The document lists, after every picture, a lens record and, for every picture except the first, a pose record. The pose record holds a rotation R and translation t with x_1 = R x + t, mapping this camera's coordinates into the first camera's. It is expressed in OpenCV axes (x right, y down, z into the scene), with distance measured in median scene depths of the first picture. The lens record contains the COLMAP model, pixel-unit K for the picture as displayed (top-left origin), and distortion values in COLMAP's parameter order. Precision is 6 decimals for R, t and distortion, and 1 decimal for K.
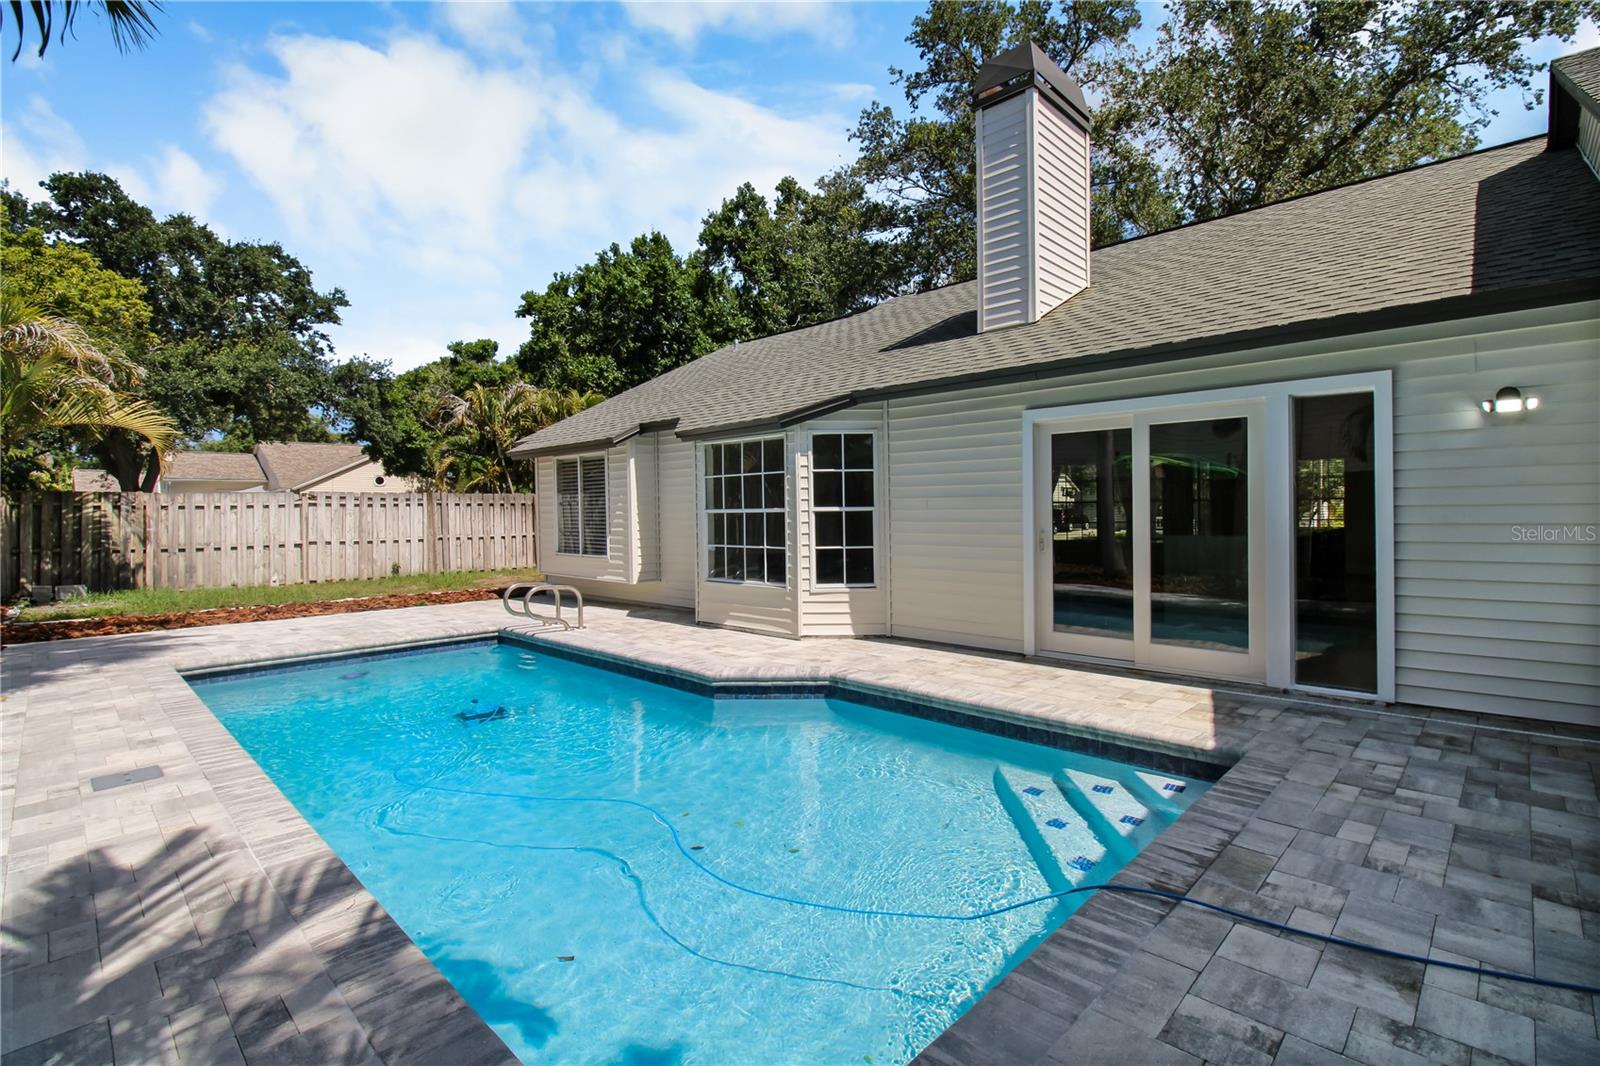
lens RADIAL K [[750.8, 0, 811.5], [0, 750.8, 517.0], [0, 0, 1]] dist [-0.007664, -0.005531]
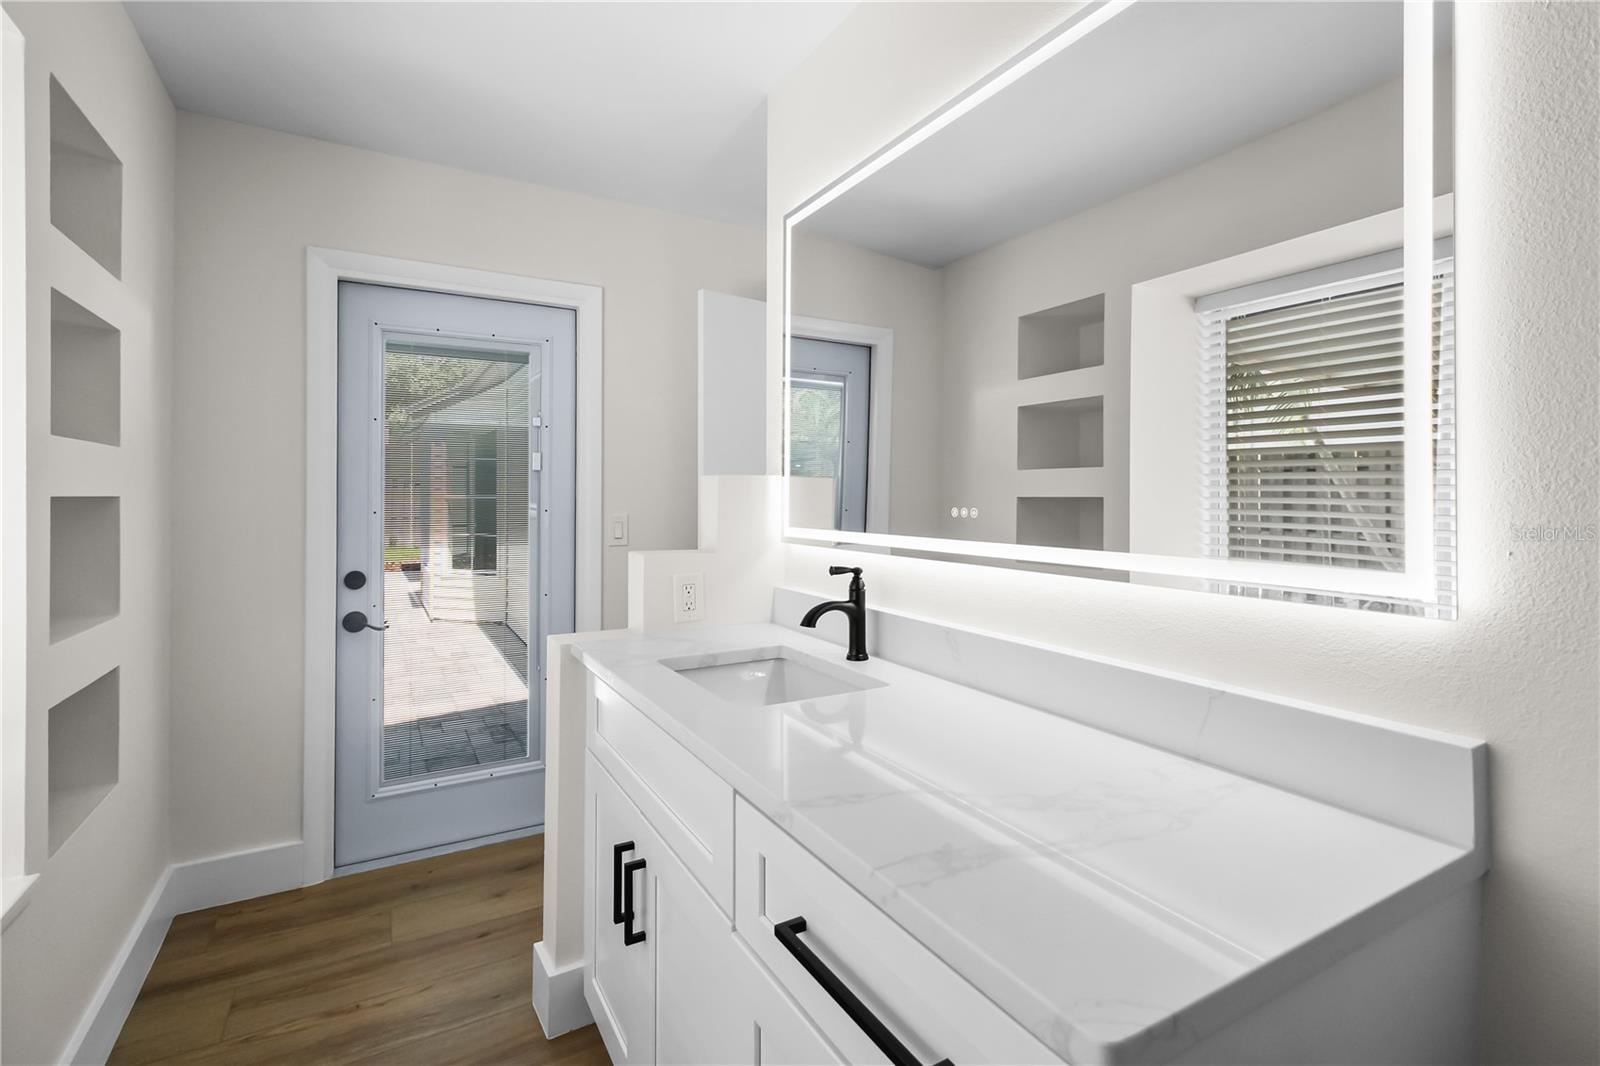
lens RADIAL K [[750.8, 0, 807.7], [0, 750.8, 487.5], [0, 0, 1]] dist [-0.007664, -0.005531]
pose [[0.959189, 0.012874, -0.282474, 0.461547], [-0.016529, 0.999808, -0.010559, -0.012320], [0.282283, 0.014797, 0.959217, 0.087117]]
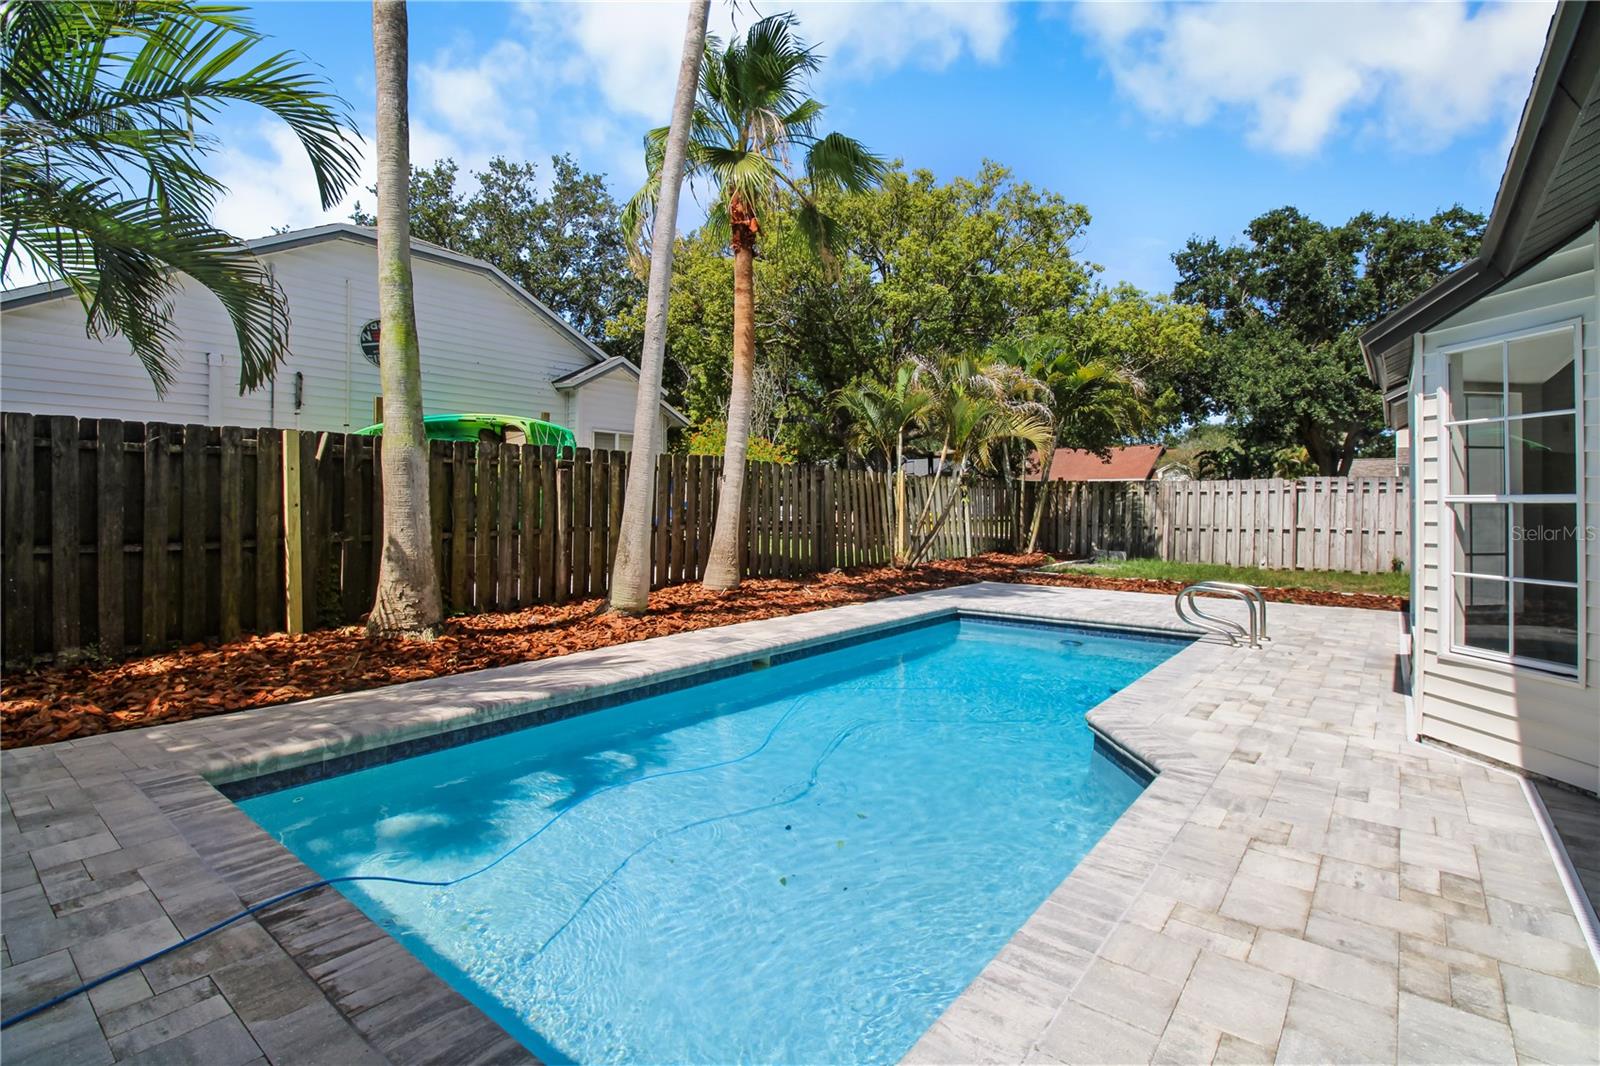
lens RADIAL K [[750.8, 0, 811.4], [0, 750.8, 496.1], [0, 0, 1]] dist [-0.007664, -0.005531]
pose [[0.092792, 0.005154, -0.995672, 0.282424], [-0.013231, 0.999905, 0.003943, -0.004866], [0.995598, 0.012808, 0.092851, 0.305592]]
